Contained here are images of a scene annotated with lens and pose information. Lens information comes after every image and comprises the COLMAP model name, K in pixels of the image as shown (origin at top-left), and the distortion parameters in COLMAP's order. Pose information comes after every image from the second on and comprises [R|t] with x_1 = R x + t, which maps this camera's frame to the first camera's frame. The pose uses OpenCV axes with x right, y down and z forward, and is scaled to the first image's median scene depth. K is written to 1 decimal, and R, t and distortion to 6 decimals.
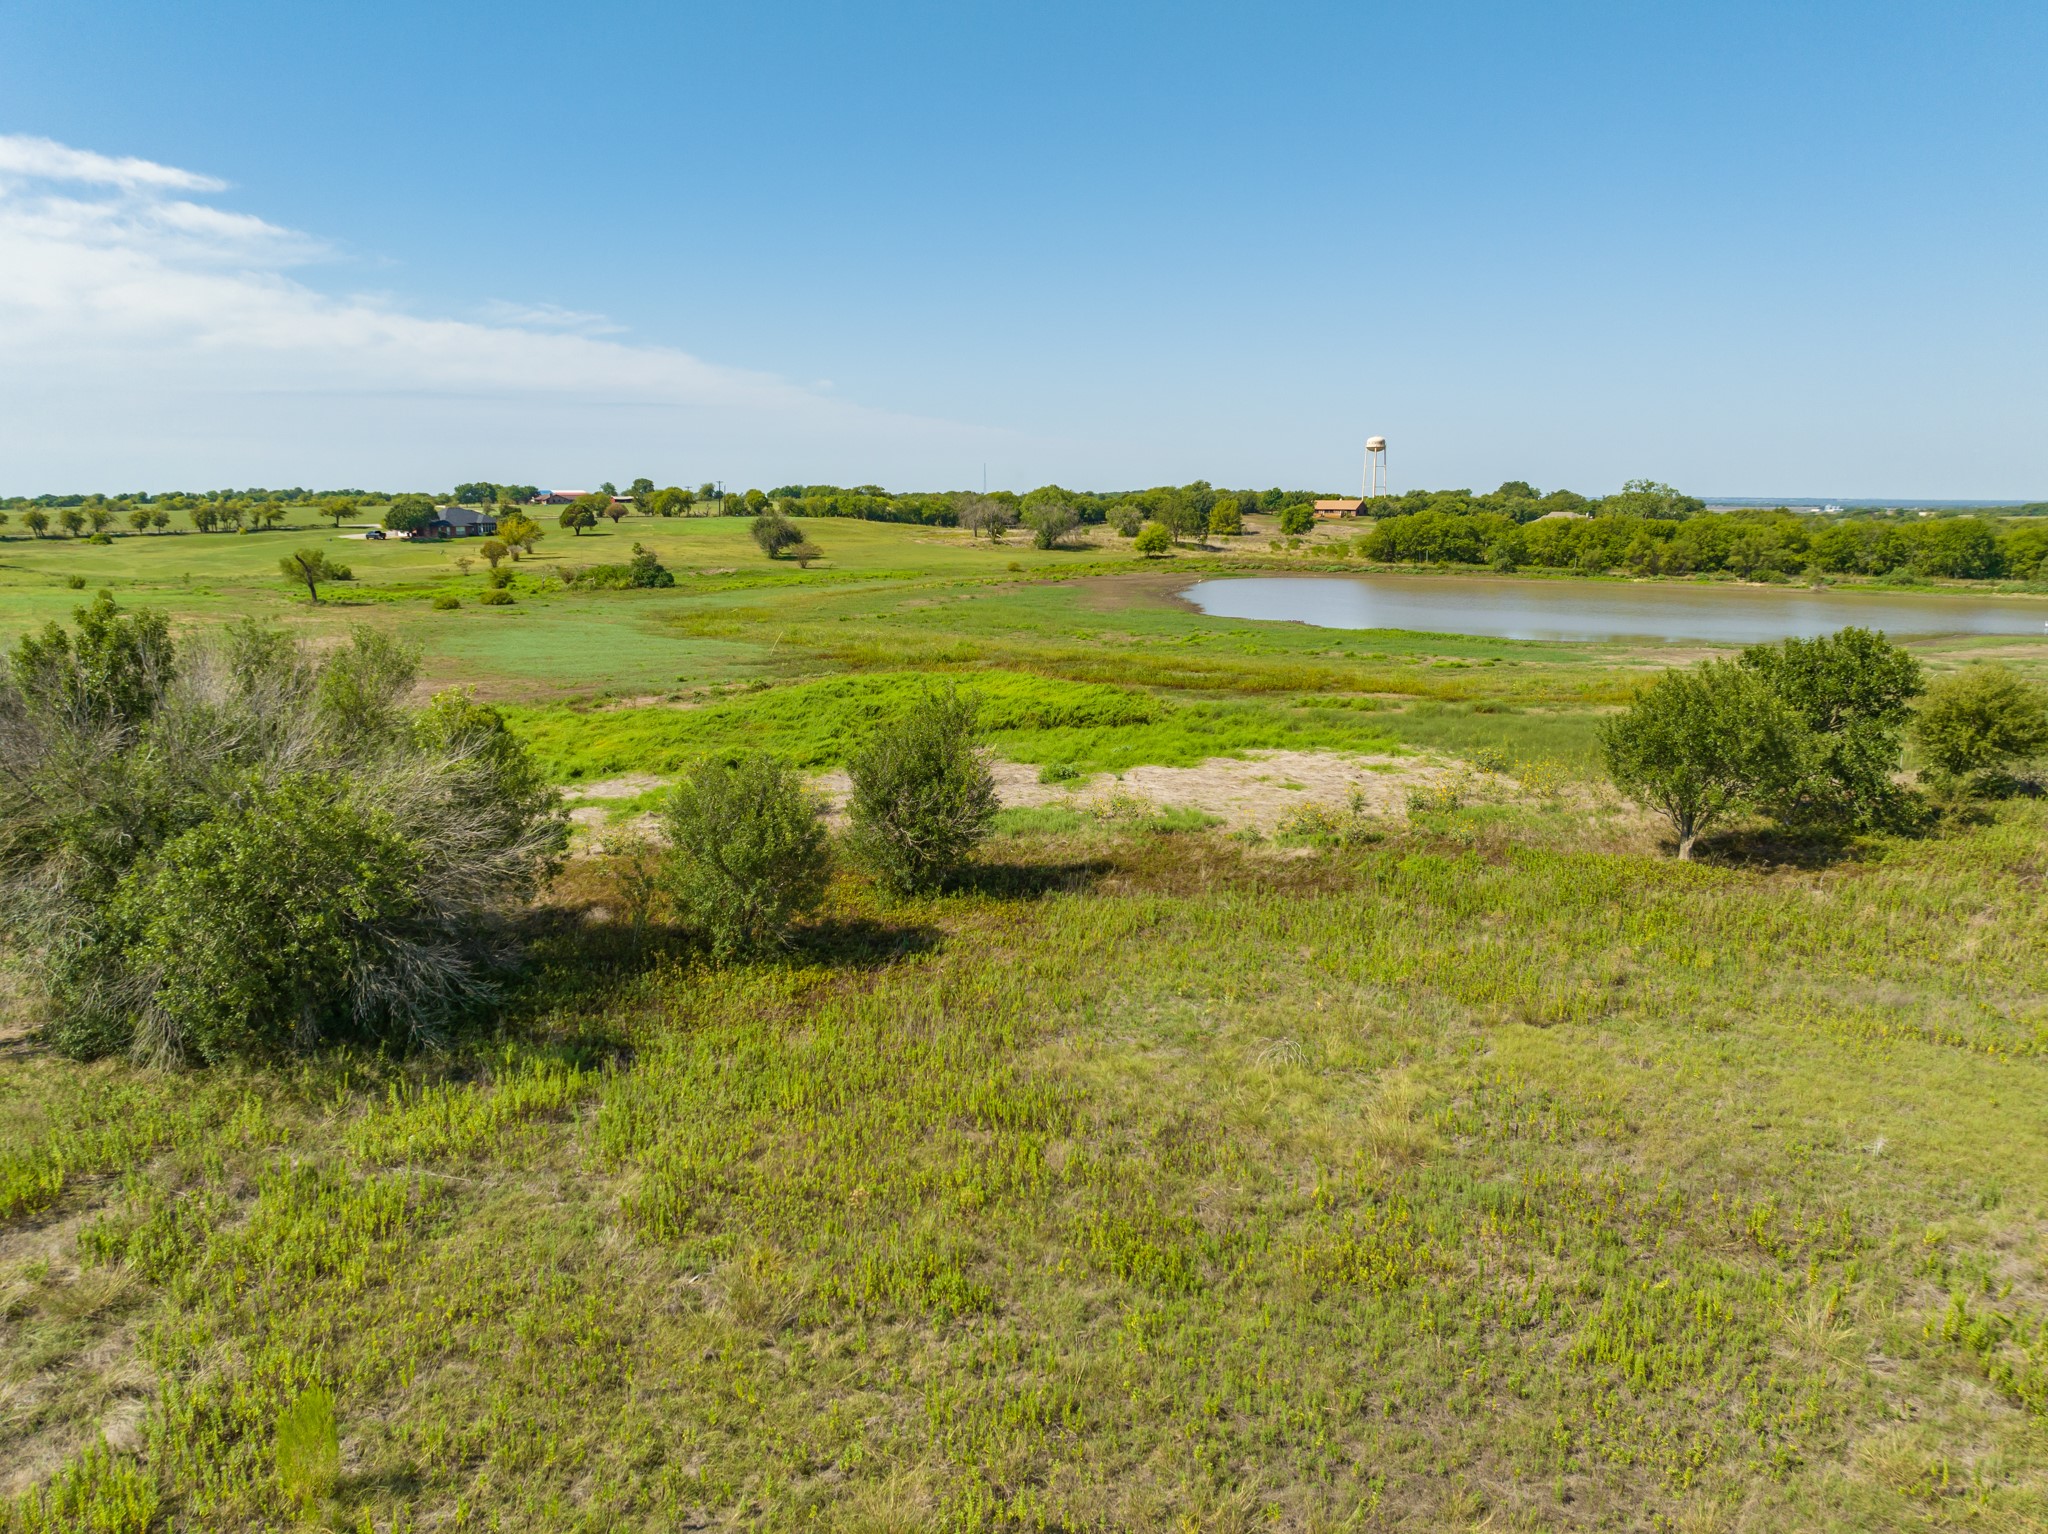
lens RADIAL K [[1459.8, 0, 1026.1], [0, 1459.8, 762.6], [0, 0, 1]] dist [-0.053957, 0.034989]
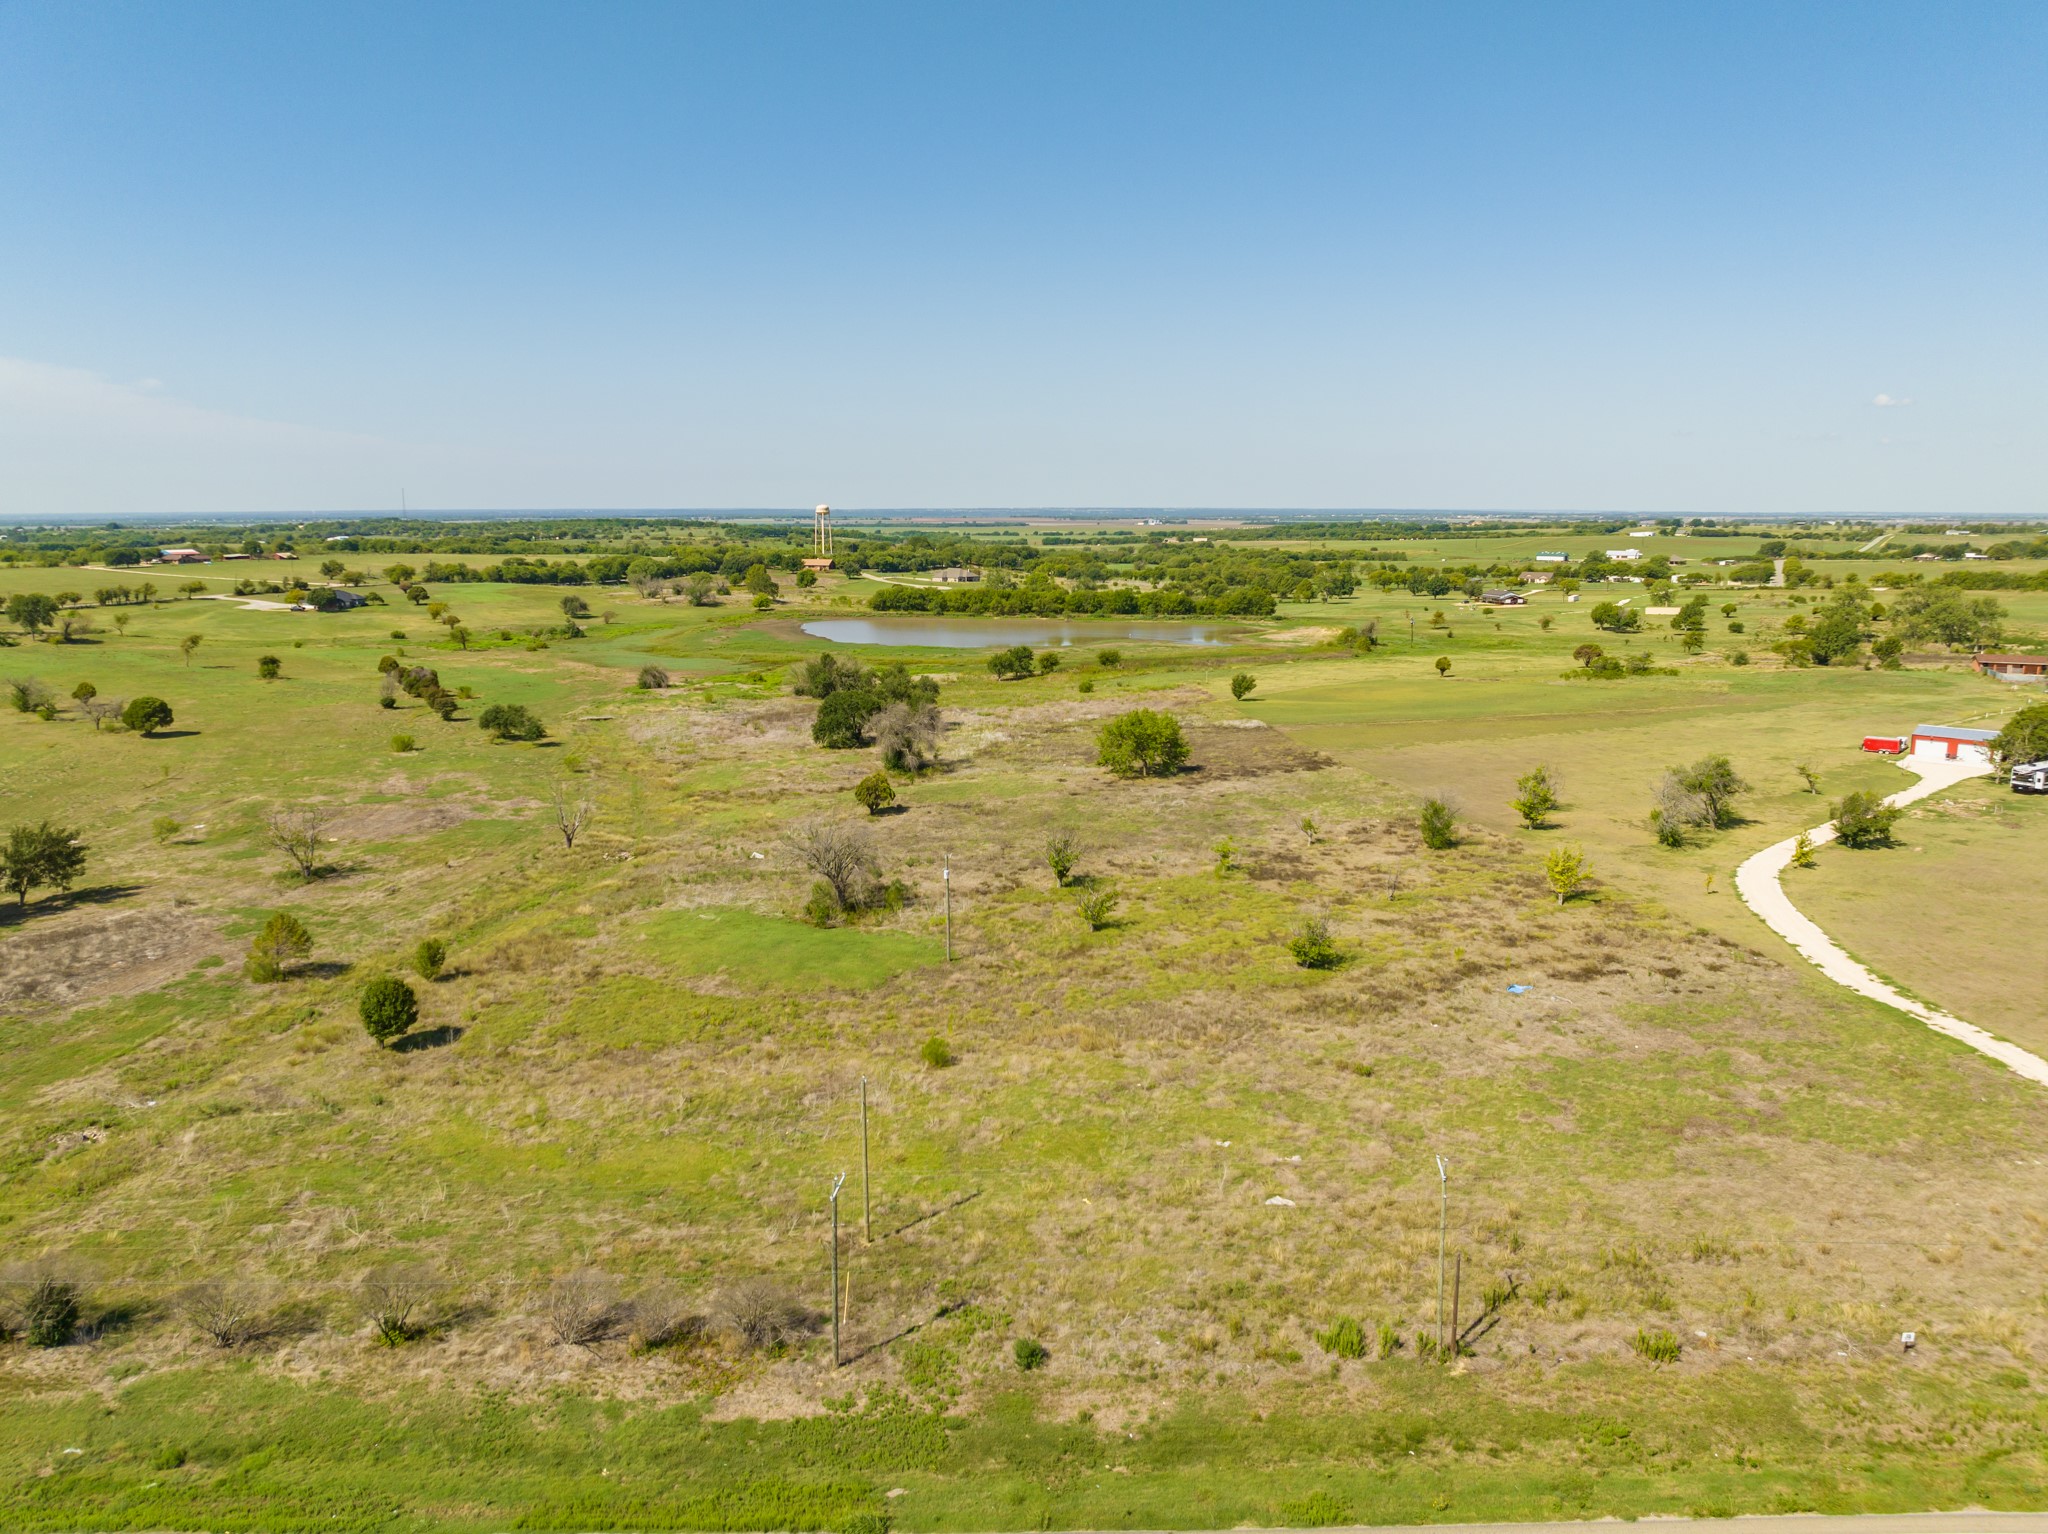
lens RADIAL K [[1459.8, 0, 1023.4], [0, 1459.8, 748.9], [0, 0, 1]] dist [-0.053957, 0.034989]
pose [[0.918099, -0.063488, 0.391233, -0.455514], [0.069225, 0.997601, -0.000564, 0.084040], [-0.390259, 0.027601, 0.920291, -1.140331]]
